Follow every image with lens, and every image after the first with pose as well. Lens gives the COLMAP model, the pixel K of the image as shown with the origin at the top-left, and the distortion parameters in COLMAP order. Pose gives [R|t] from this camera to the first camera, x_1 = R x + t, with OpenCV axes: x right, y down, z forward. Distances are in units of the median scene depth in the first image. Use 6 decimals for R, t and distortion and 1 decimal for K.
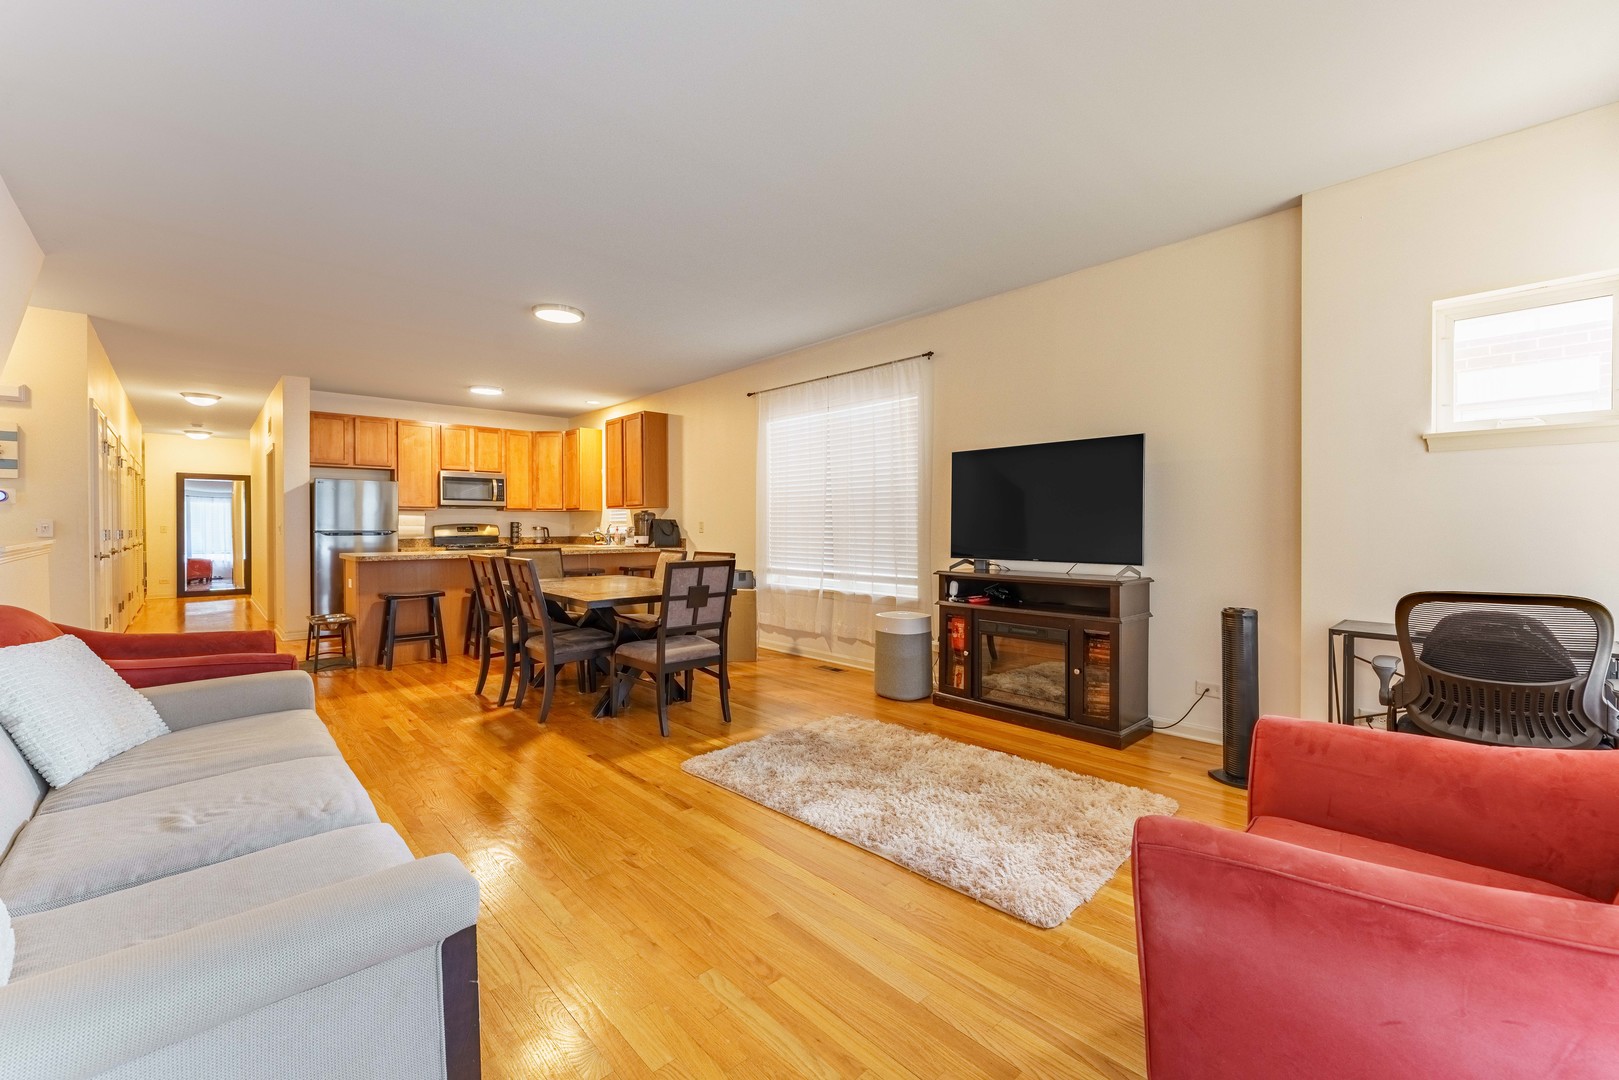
lens RADIAL K [[667.2, 0, 809.5], [0, 667.2, 540.0], [0, 0, 1]] dist [-0.000380, -0.000119]
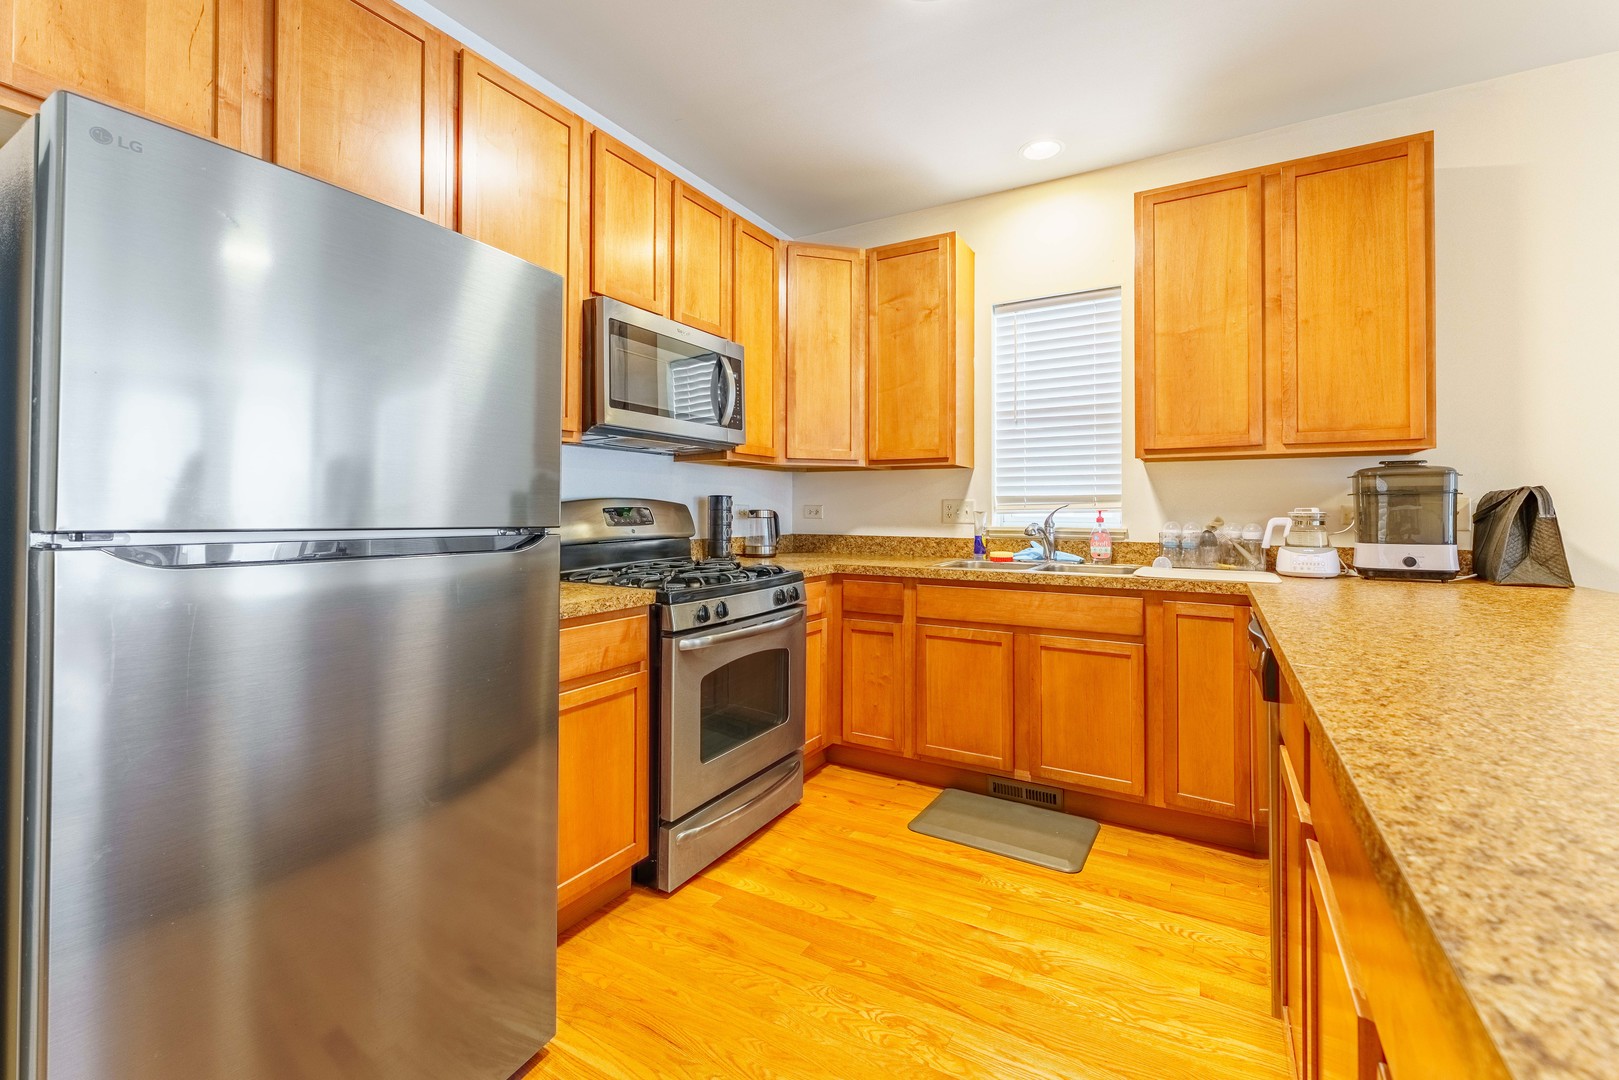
lens RADIAL K [[678.7, 0, 813.9], [0, 678.7, 500.8], [0, 0, 1]] dist [0.001586, -0.000184]
pose [[0.949604, 0.006763, 0.313379, -0.613734], [0.001760, 0.999636, -0.026906, -0.017867], [-0.313447, 0.026101, 0.949247, 0.788430]]
